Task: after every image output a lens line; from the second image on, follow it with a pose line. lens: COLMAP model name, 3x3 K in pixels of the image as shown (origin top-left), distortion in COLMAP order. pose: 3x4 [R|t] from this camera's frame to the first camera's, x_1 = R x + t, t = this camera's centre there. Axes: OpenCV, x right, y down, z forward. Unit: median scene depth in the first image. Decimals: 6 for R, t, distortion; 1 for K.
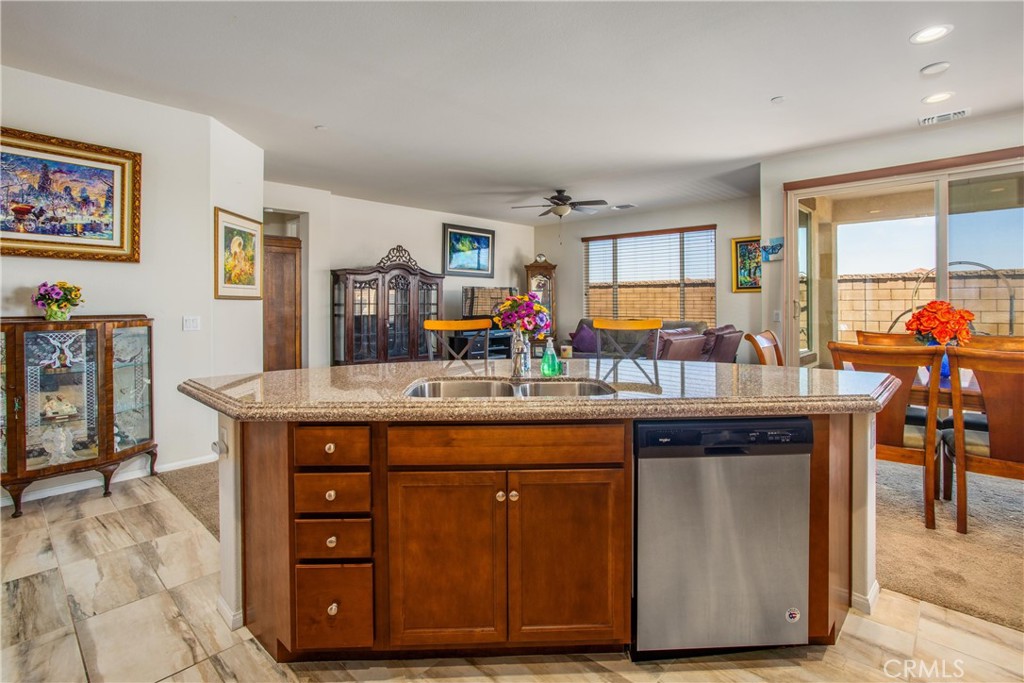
lens RADIAL K [[501.8, 0, 508.7], [0, 501.8, 304.3], [0, 0, 1]] dist [-0.053159, 0.031398]
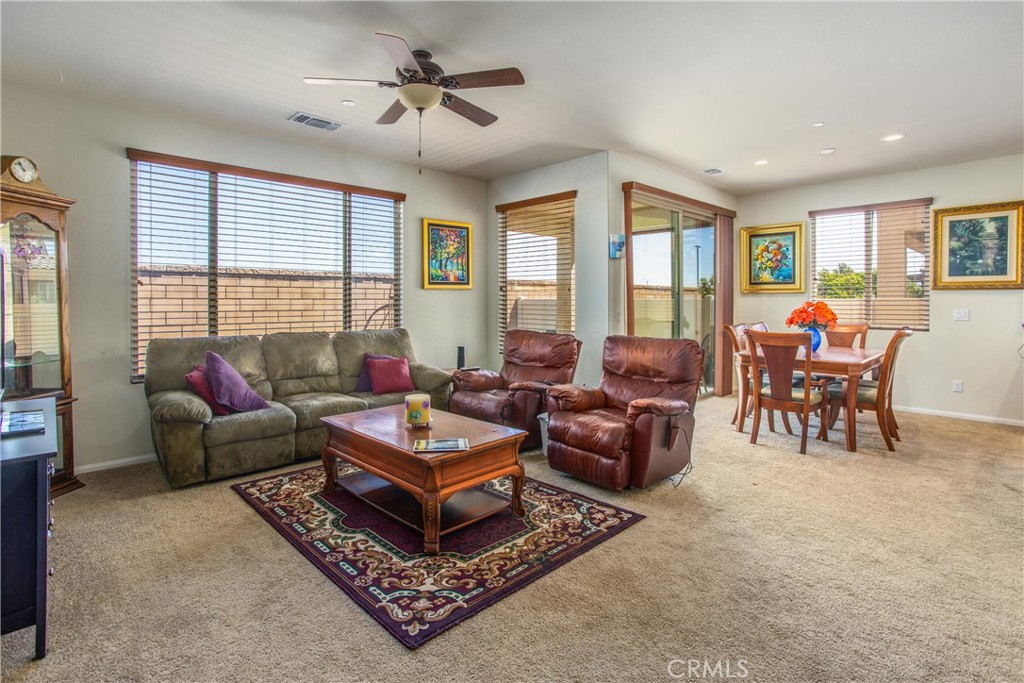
lens RADIAL K [[501.8, 0, 508.7], [0, 501.8, 304.3], [0, 0, 1]] dist [-0.053159, 0.031398]
pose [[0.051395, -0.004021, 0.998670, -0.325993], [0.003397, 0.999987, 0.003852, -0.002018], [-0.998673, 0.003195, 0.051407, 0.854257]]
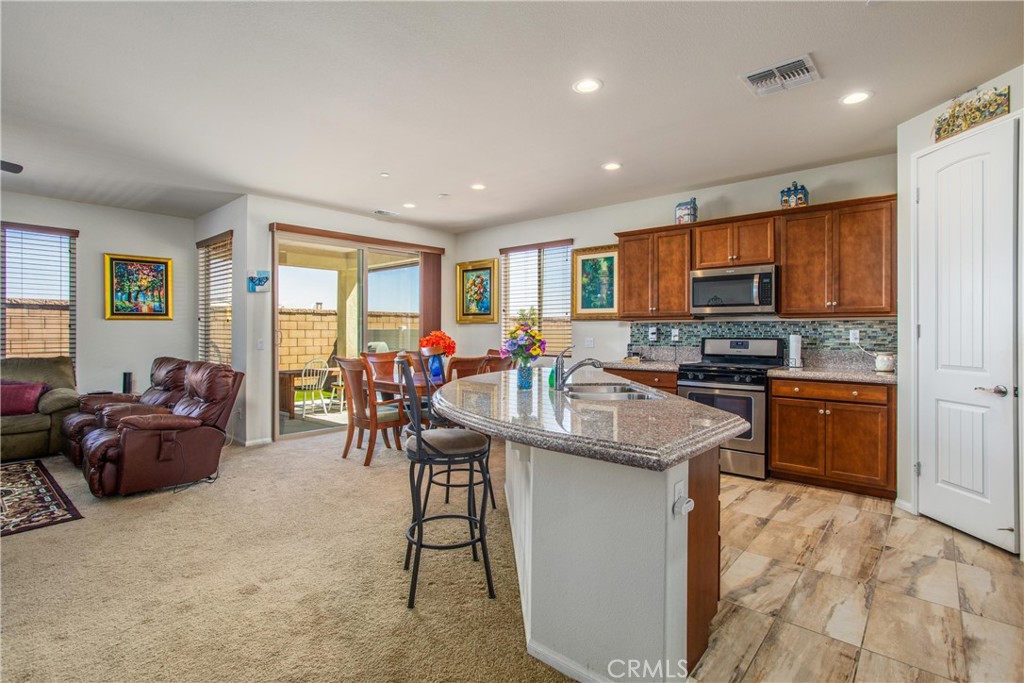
lens RADIAL K [[497.0, 0, 510.6], [0, 497.0, 328.9], [0, 0, 1]] dist [-0.053067, 0.032780]
pose [[-0.038824, 0.006004, 0.999228, -0.392519], [0.003905, 0.999975, -0.005857, 0.000010], [-0.999238, 0.003674, -0.038846, 0.371055]]
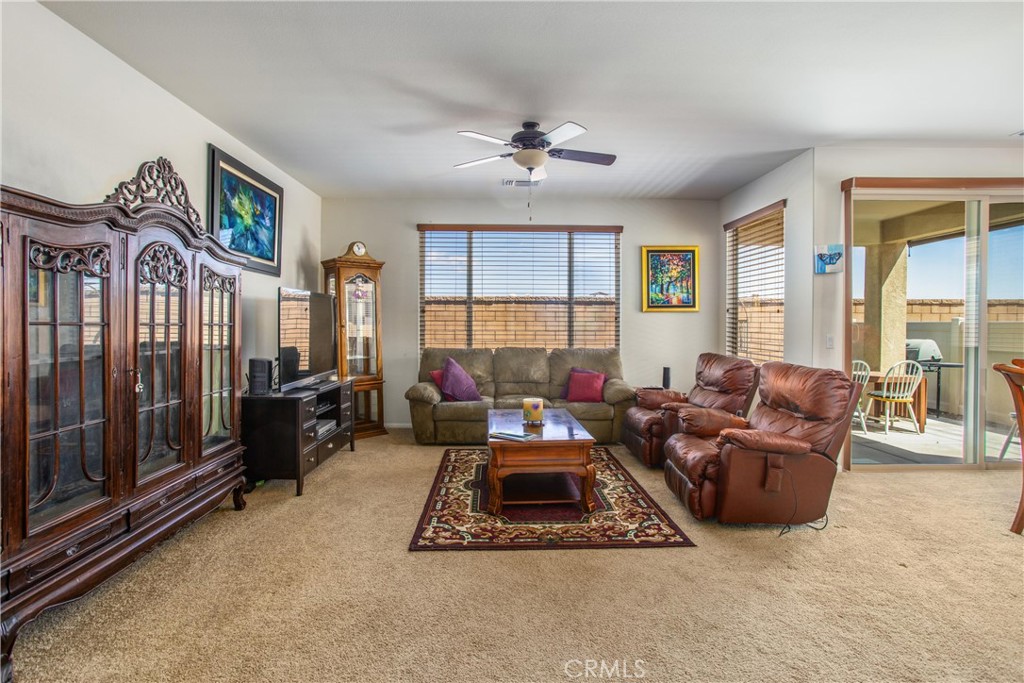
lens RADIAL K [[497.0, 0, 510.6], [0, 497.0, 328.9], [0, 0, 1]] dist [-0.053067, 0.032780]
pose [[0.708720, -0.004087, 0.705478, -0.292781], [-0.001563, 0.999972, 0.007364, -0.000870], [-0.705488, -0.006321, 0.708694, 0.589428]]
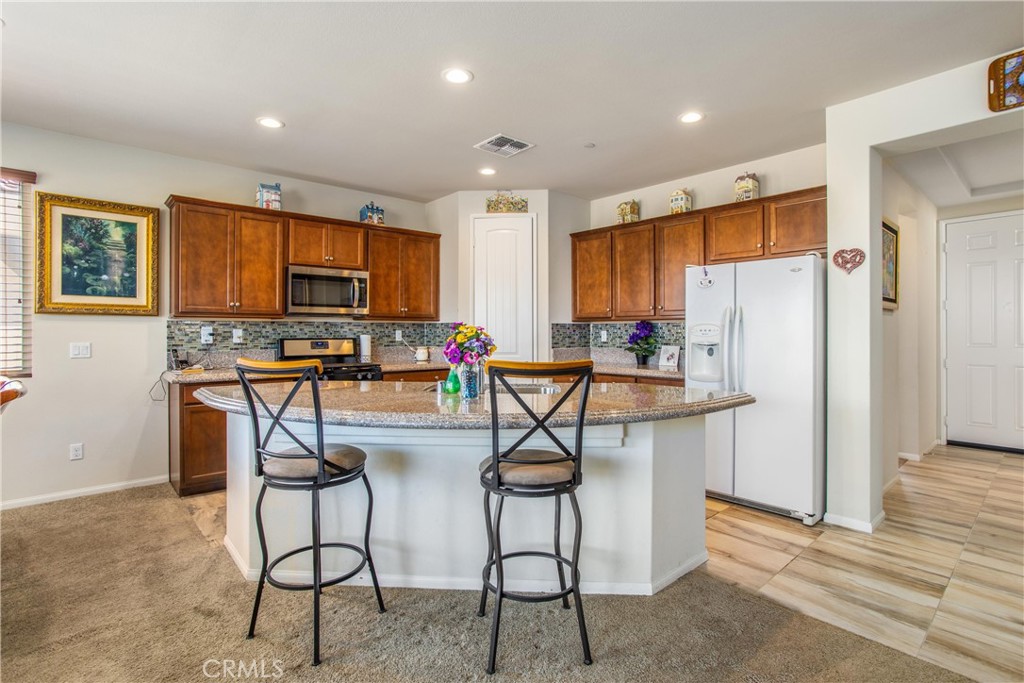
lens RADIAL K [[497.0, 0, 510.6], [0, 497.0, 328.9], [0, 0, 1]] dist [-0.053067, 0.032780]
pose [[-0.996774, 0.003041, 0.080196, -0.047824], [0.003084, 0.999995, 0.000413, -0.002629], [-0.080195, 0.000659, -0.996779, 0.688517]]
